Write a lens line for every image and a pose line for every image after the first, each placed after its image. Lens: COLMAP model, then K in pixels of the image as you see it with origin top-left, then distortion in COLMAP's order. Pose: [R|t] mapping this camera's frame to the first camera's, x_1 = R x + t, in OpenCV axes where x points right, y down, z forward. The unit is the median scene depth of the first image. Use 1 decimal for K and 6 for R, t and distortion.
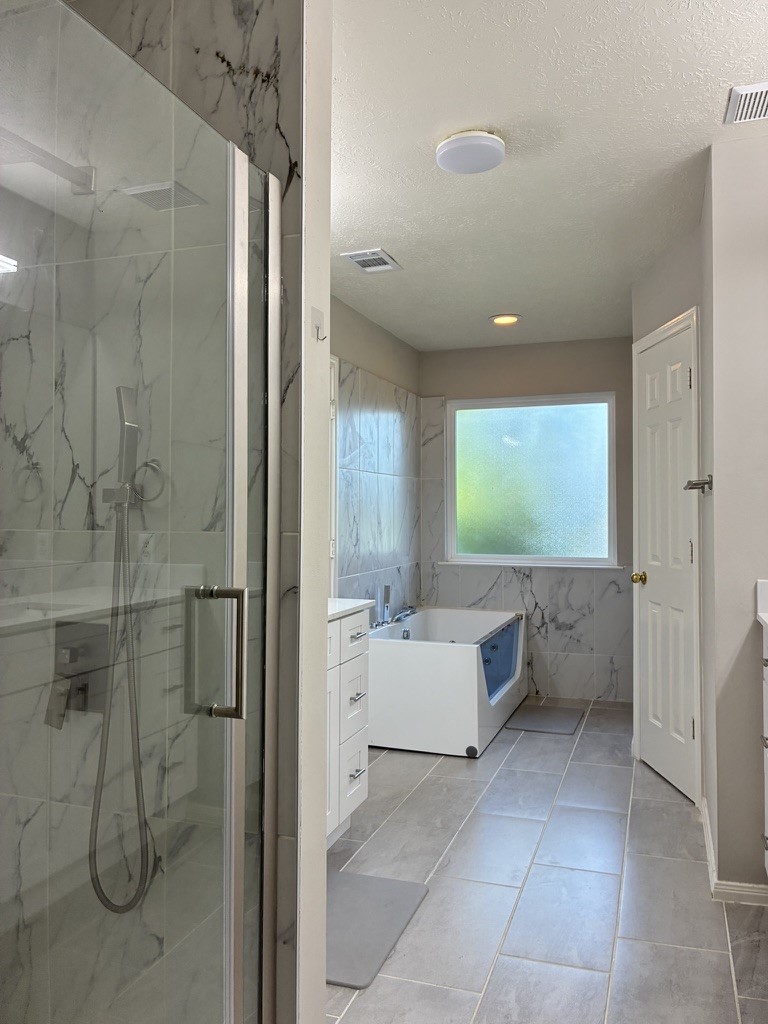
lens RADIAL K [[781.2, 0, 386.9], [0, 781.2, 507.1], [0, 0, 1]] dist [0.040519, -0.047056]
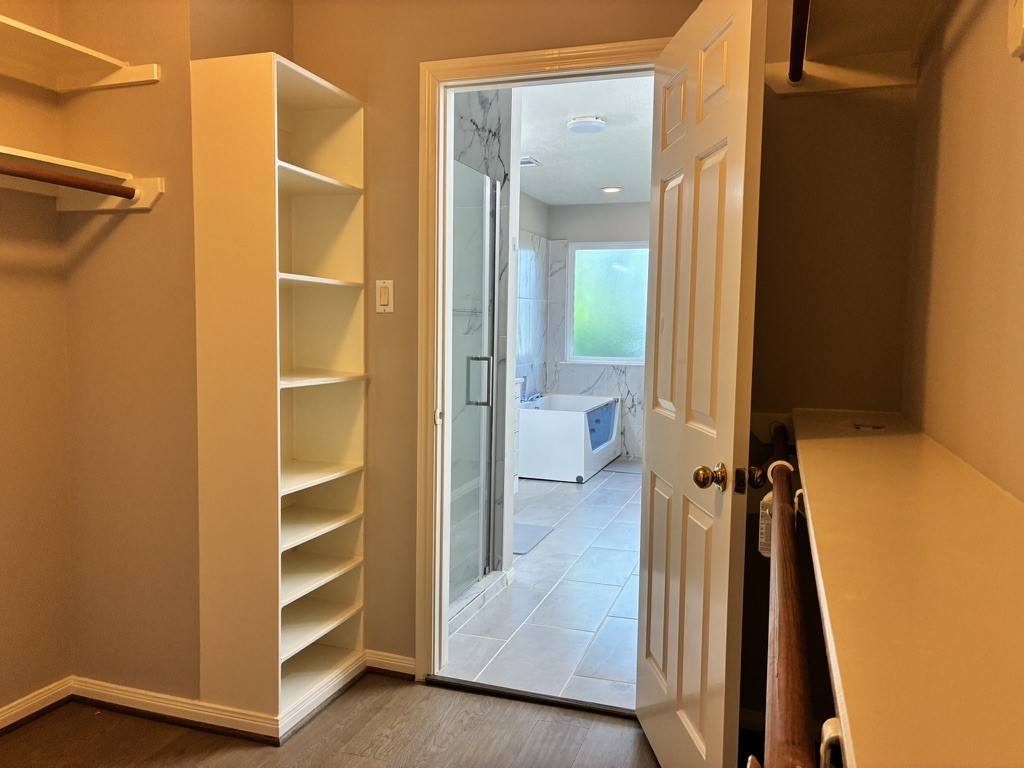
lens RADIAL K [[781.2, 0, 507.8], [0, 781.2, 385.9], [0, 0, 1]] dist [0.040519, -0.047056]
pose [[0.999860, 0.015623, 0.005922, -0.040406], [-0.016083, 0.996009, 0.087793, -0.007814], [-0.004527, -0.087876, 0.996121, -0.456498]]
